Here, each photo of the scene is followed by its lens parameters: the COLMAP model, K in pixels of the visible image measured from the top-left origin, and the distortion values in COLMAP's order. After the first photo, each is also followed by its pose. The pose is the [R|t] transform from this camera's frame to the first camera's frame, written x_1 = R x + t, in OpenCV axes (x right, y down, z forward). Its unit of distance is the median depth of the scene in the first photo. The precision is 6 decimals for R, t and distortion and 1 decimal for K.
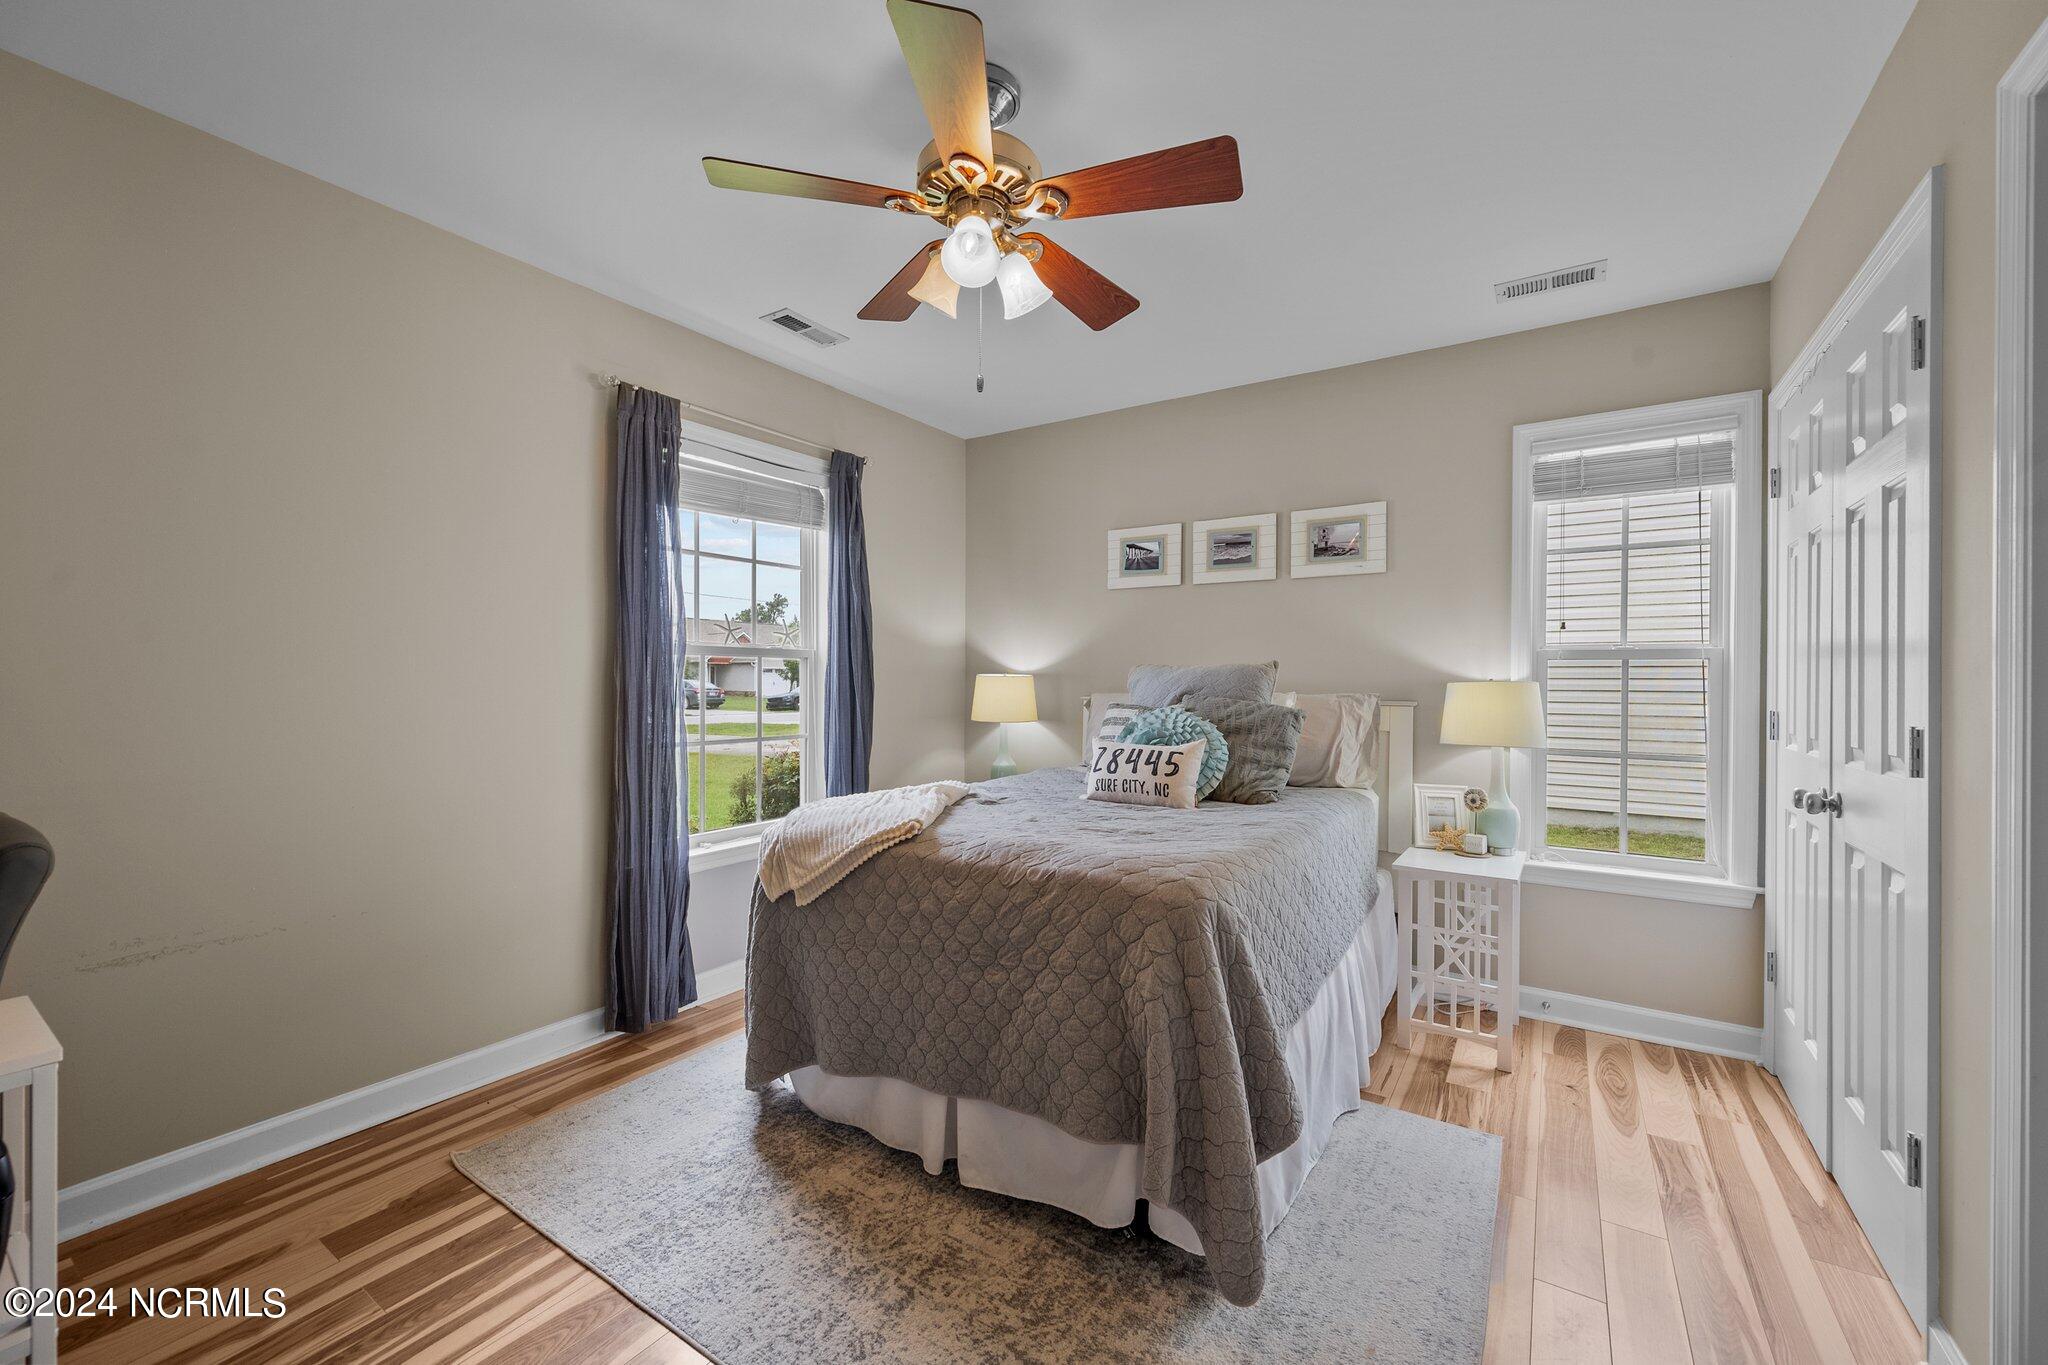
lens RADIAL K [[805.5, 0, 1028.6], [0, 805.5, 683.1], [0, 0, 1]] dist [0.000371, 0.000339]
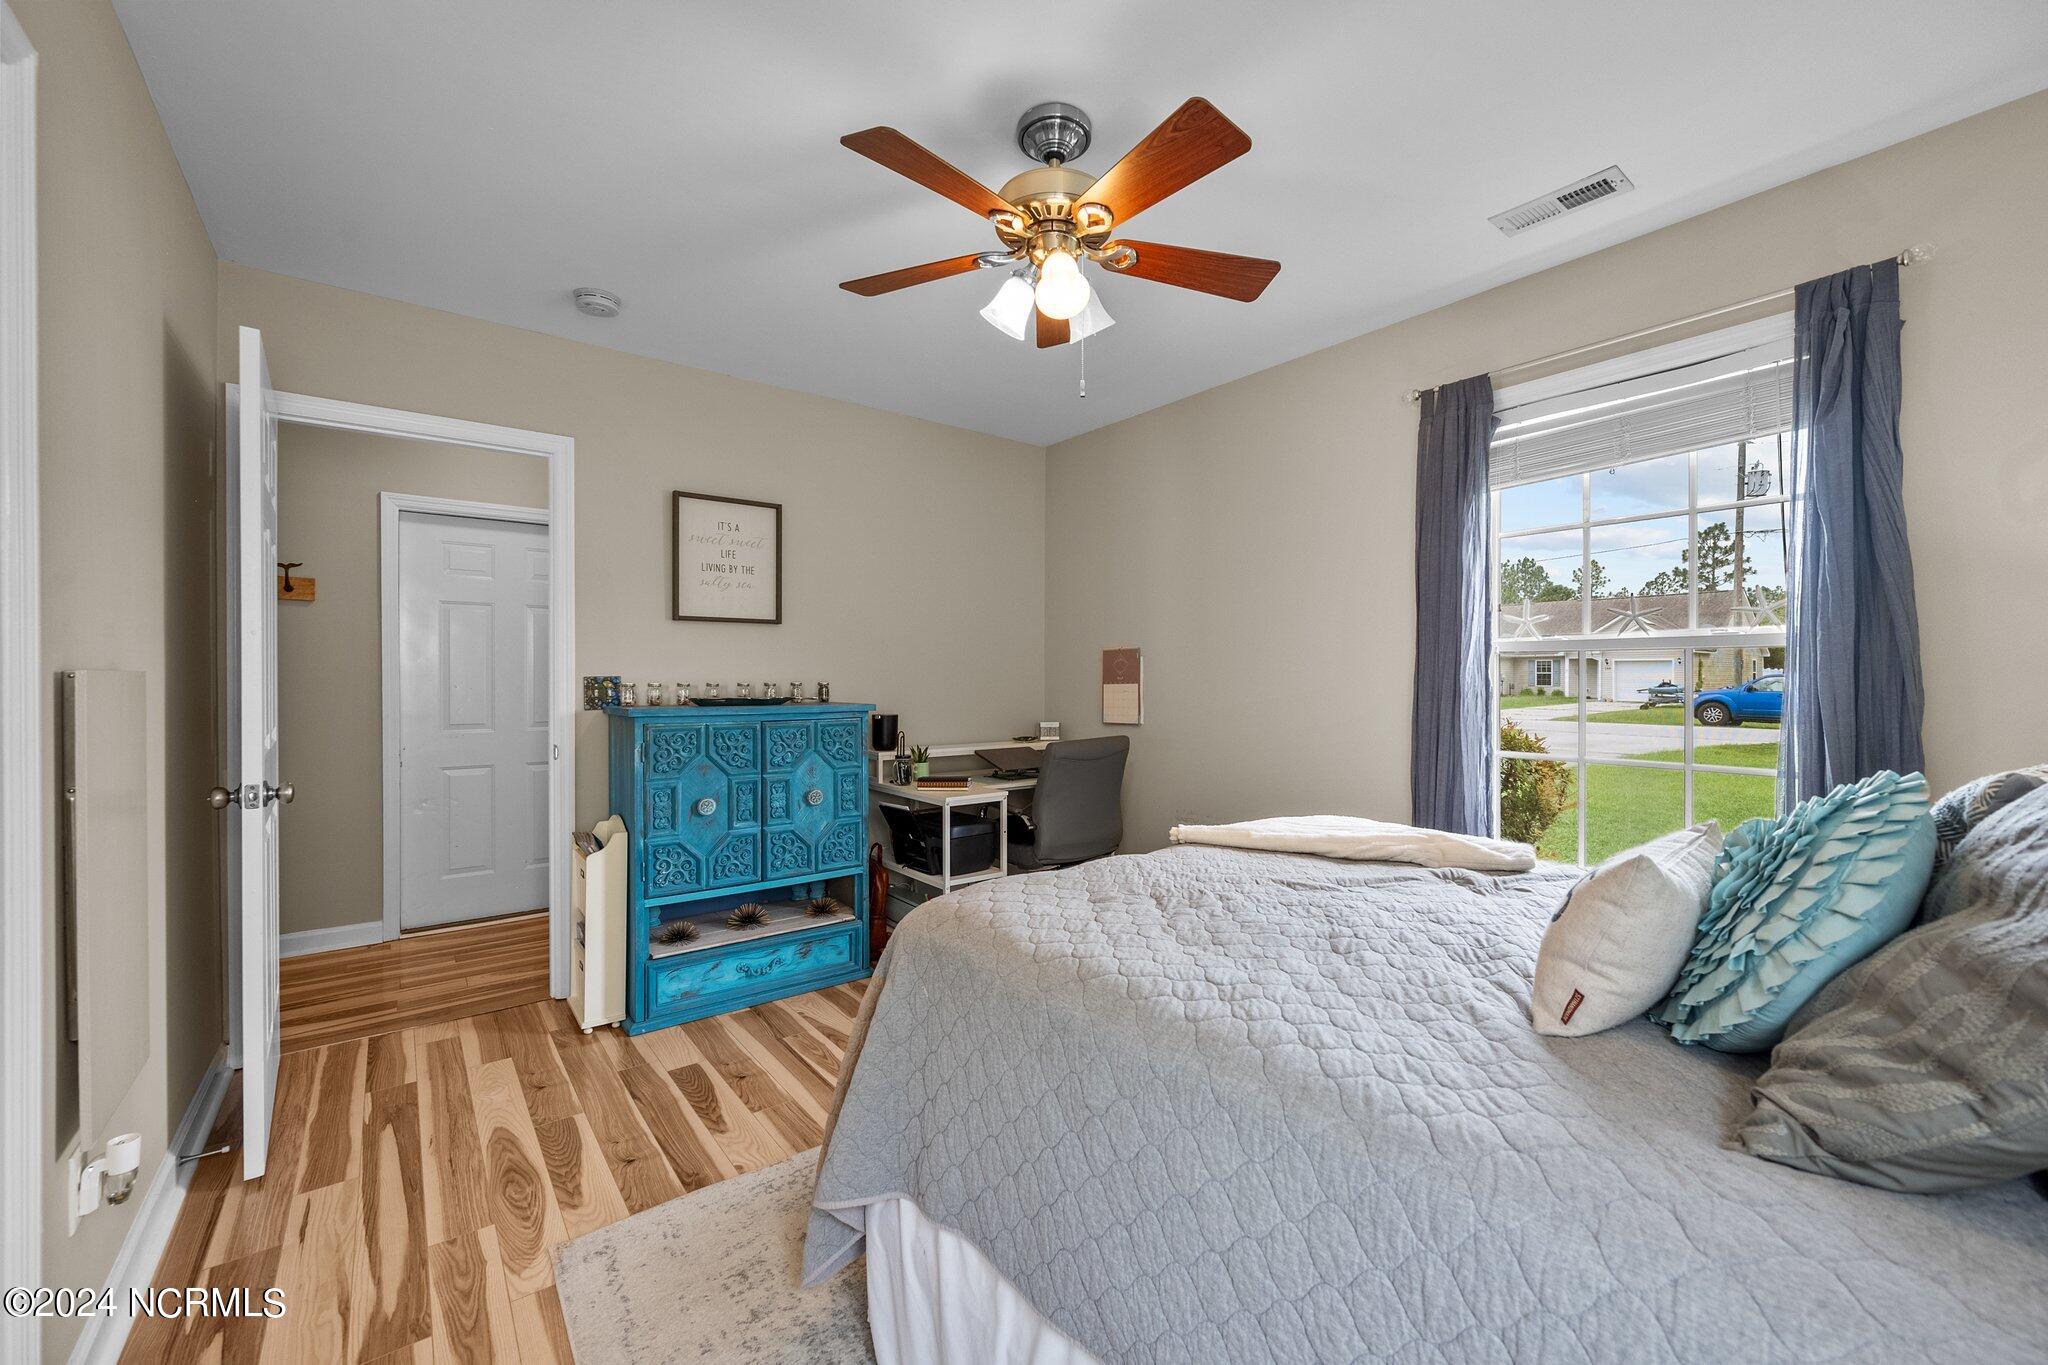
lens RADIAL K [[805.5, 0, 1028.6], [0, 805.5, 683.1], [0, 0, 1]] dist [0.000371, 0.000339]
pose [[-0.314568, 0.003549, -0.949228, 0.526512], [-0.001906, 0.999989, 0.004370, -0.005718], [0.949233, 0.003184, -0.314557, 0.711259]]
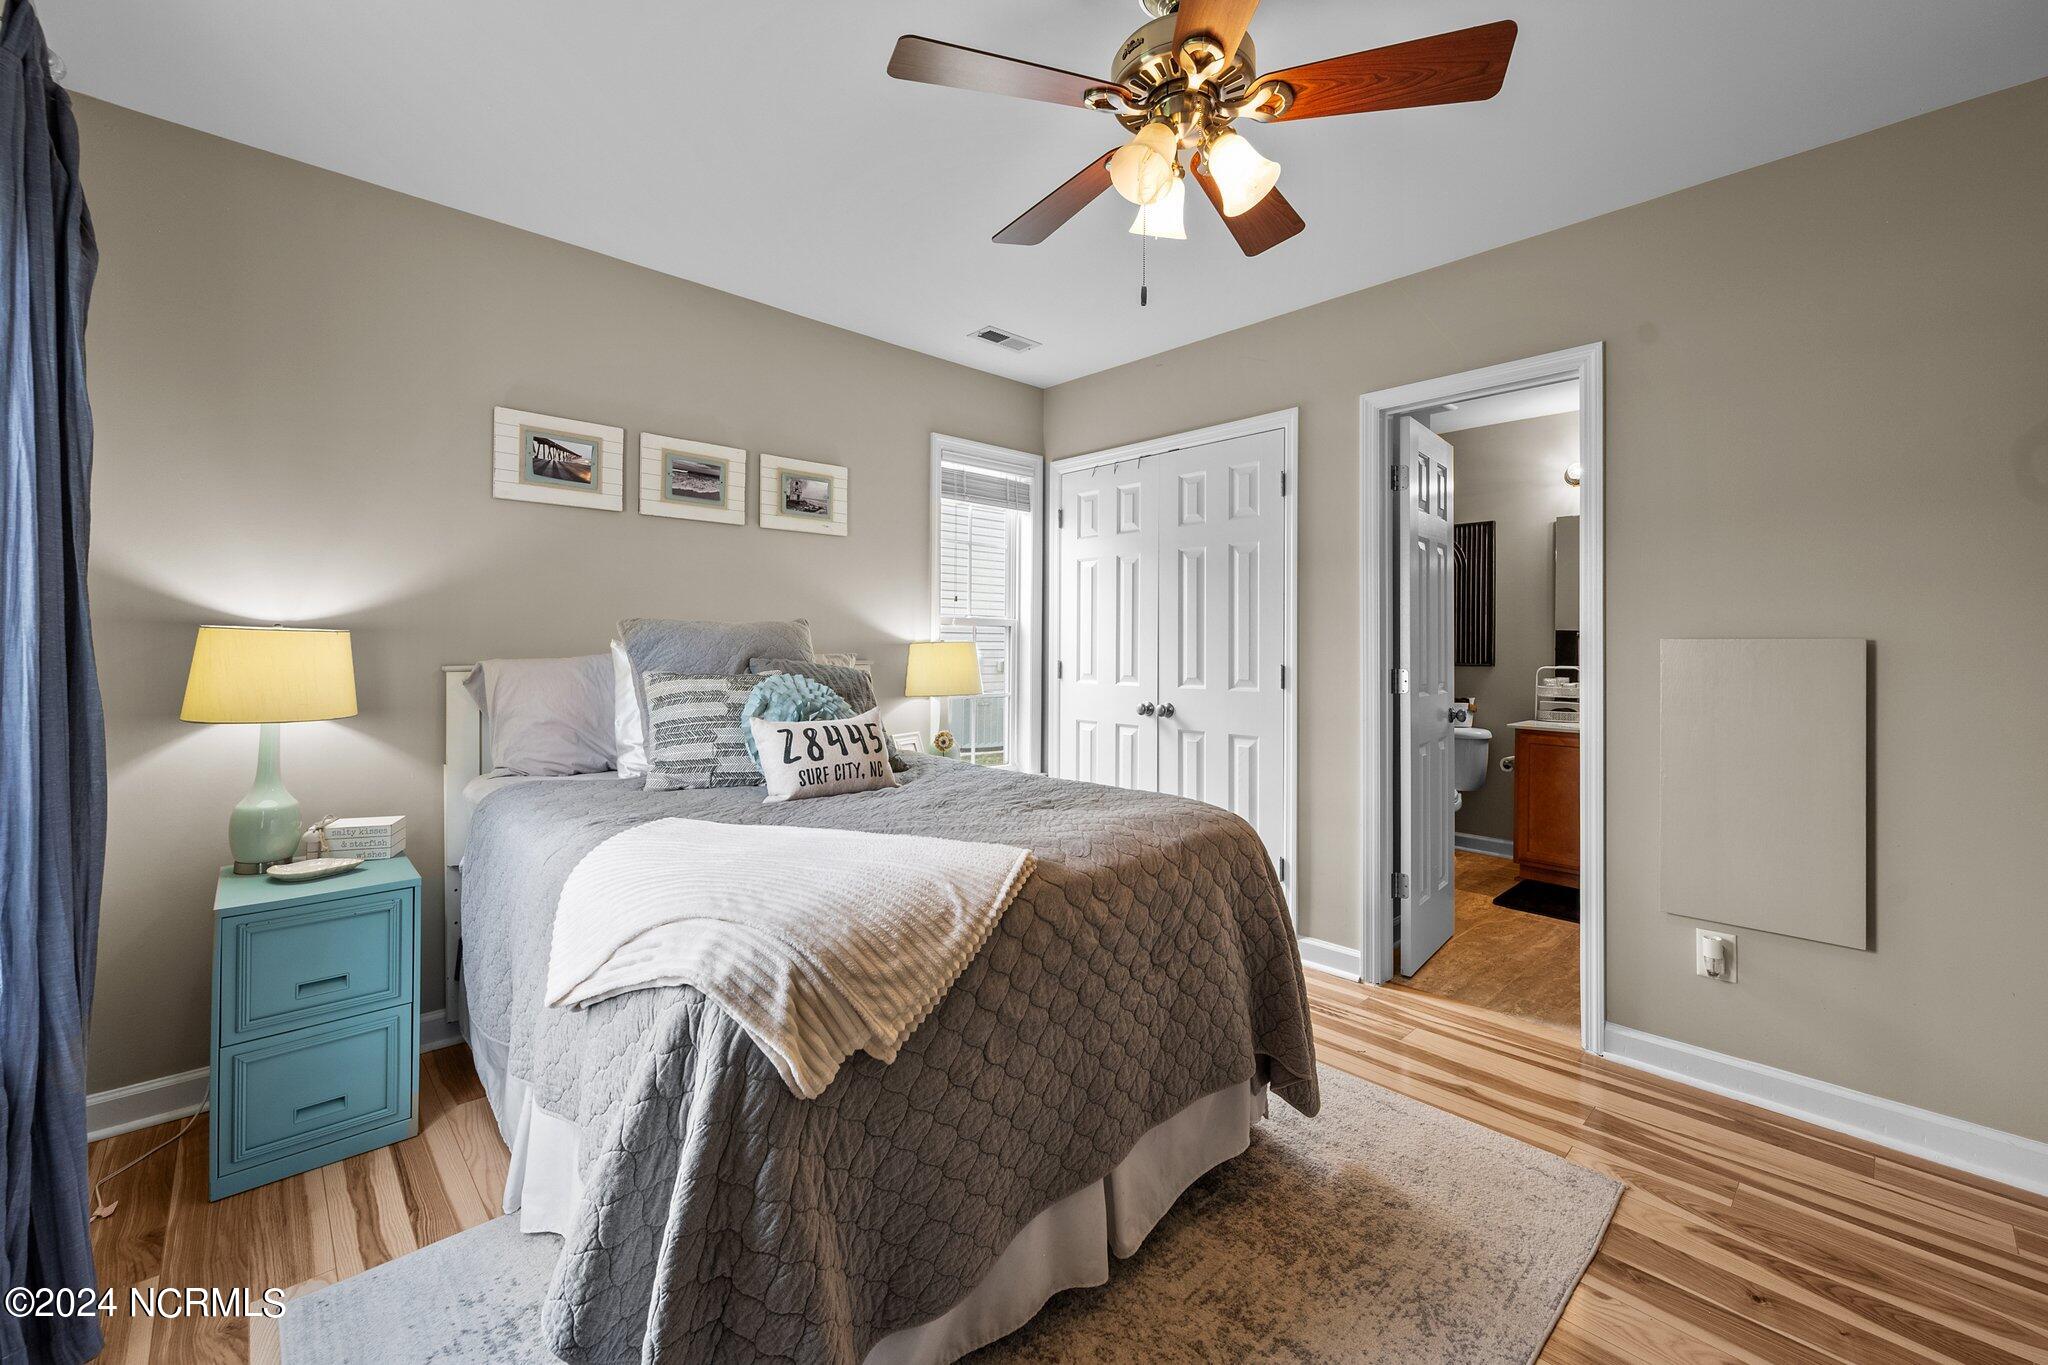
lens RADIAL K [[833.2, 0, 1031.0], [0, 833.2, 638.8], [0, 0, 1]] dist [0.000844, 0.000072]
pose [[0.232446, 0.003550, 0.972603, -0.528469], [-0.000902, 0.999994, -0.003435, -0.002533], [-0.972609, -0.000079, 0.232448, 0.509062]]
